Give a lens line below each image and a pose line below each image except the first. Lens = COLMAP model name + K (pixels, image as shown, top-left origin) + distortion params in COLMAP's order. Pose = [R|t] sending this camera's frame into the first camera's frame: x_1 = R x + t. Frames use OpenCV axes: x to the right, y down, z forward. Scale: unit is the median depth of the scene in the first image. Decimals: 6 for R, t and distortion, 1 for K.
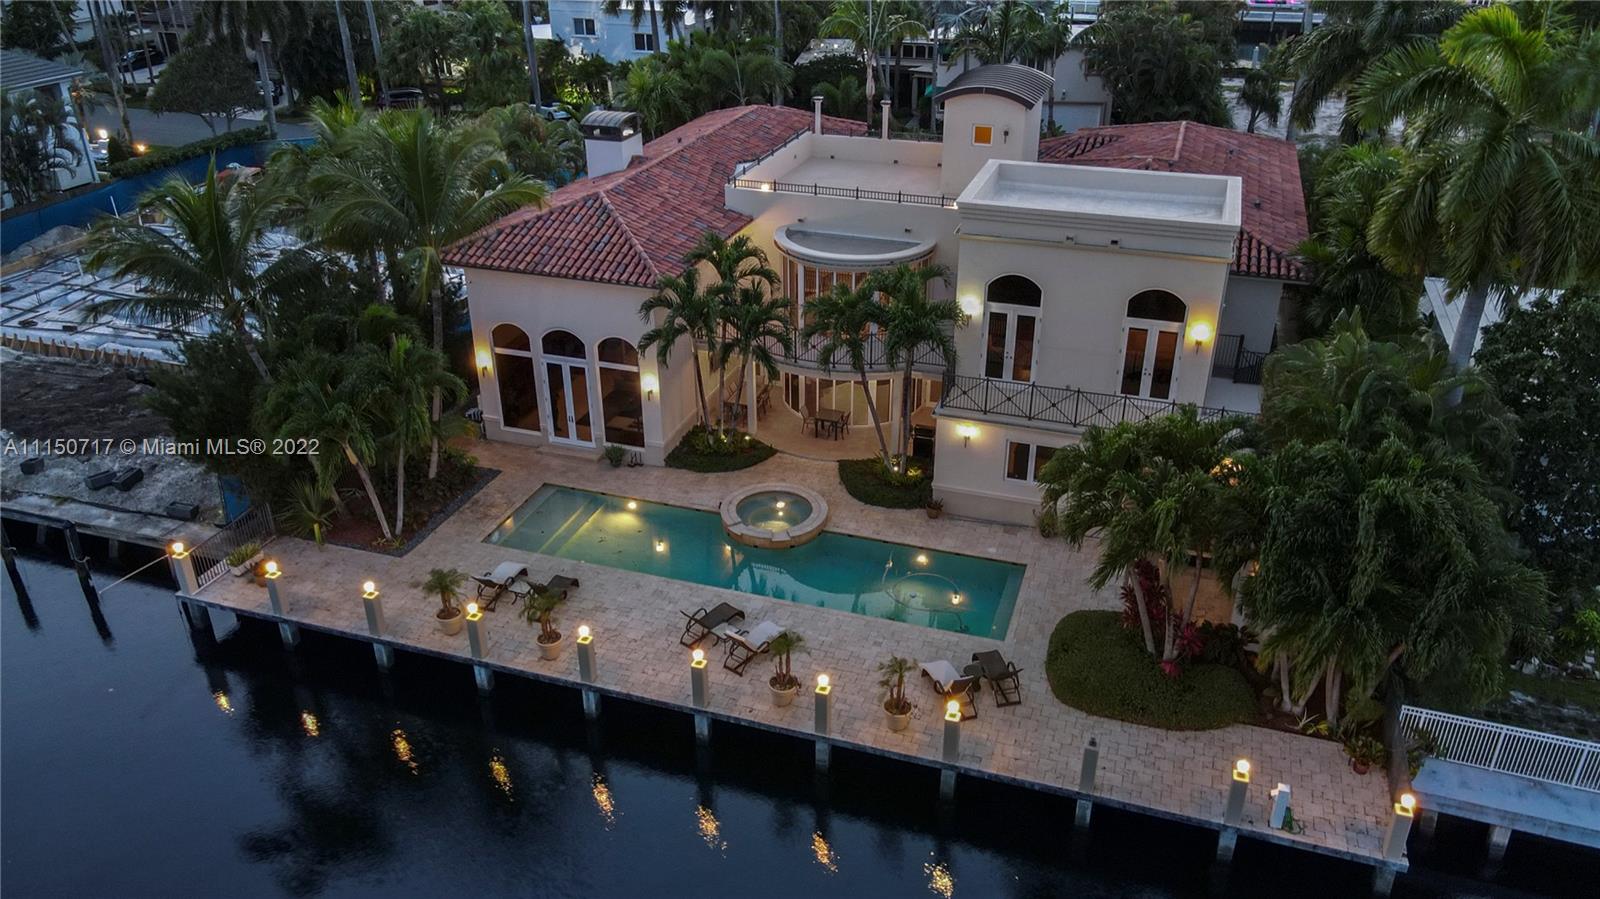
lens RADIAL K [[1183.1, 0, 806.9], [0, 1183.1, 455.3], [0, 0, 1]] dist [-0.016219, 0.059982]
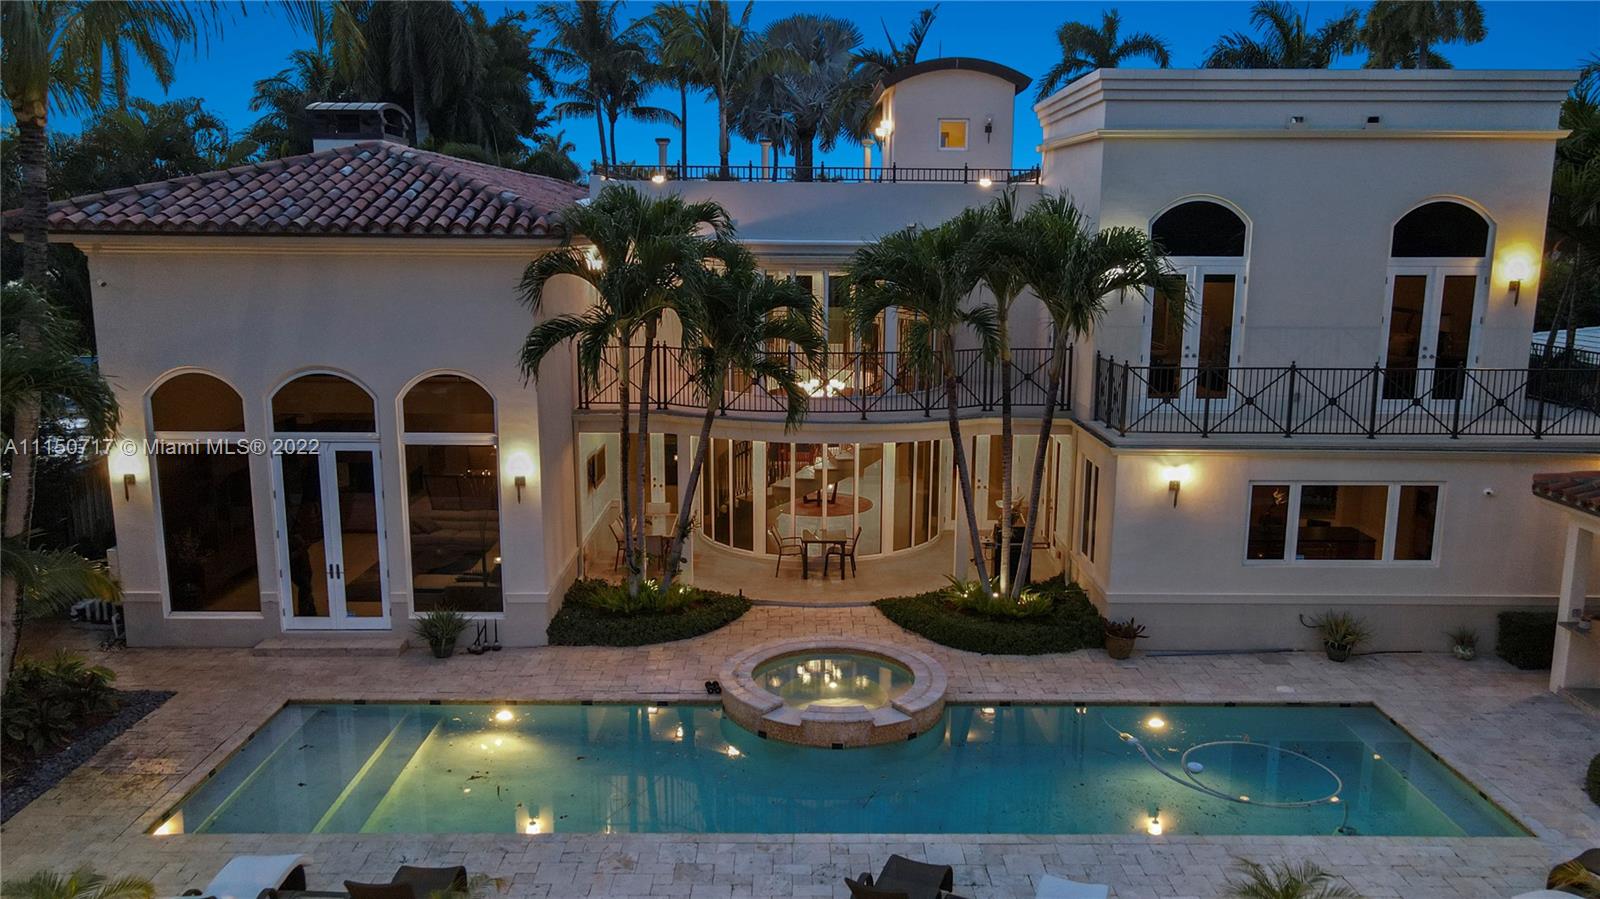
lens RADIAL K [[1183.1, 0, 806.9], [0, 1183.1, 455.3], [0, 0, 1]] dist [-0.016219, 0.059982]
pose [[0.946991, -0.052901, 0.316876, -0.184185], [0.142386, 0.953294, -0.266377, 0.086748], [-0.287984, 0.297375, 0.910293, 0.545294]]
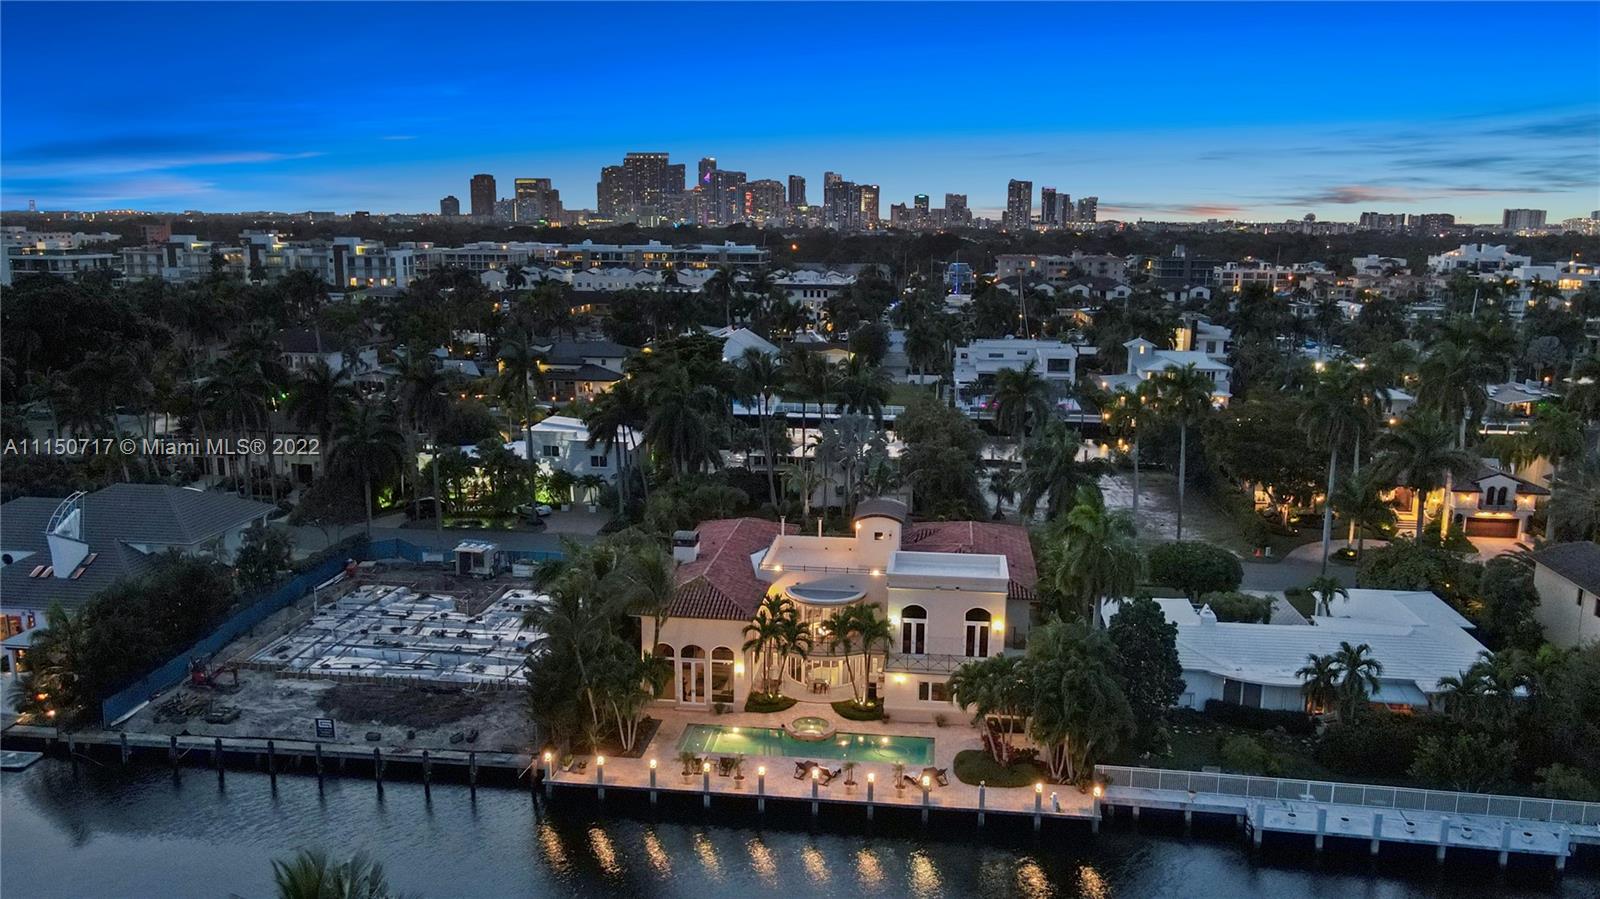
lens RADIAL K [[1183.1, 0, 806.9], [0, 1183.1, 455.3], [0, 0, 1]] dist [-0.016219, 0.059982]
pose [[0.980123, -0.029628, 0.196168, -0.424595], [0.083013, 0.959312, -0.269871, 0.151161], [-0.180190, 0.280791, 0.942702, -1.071587]]
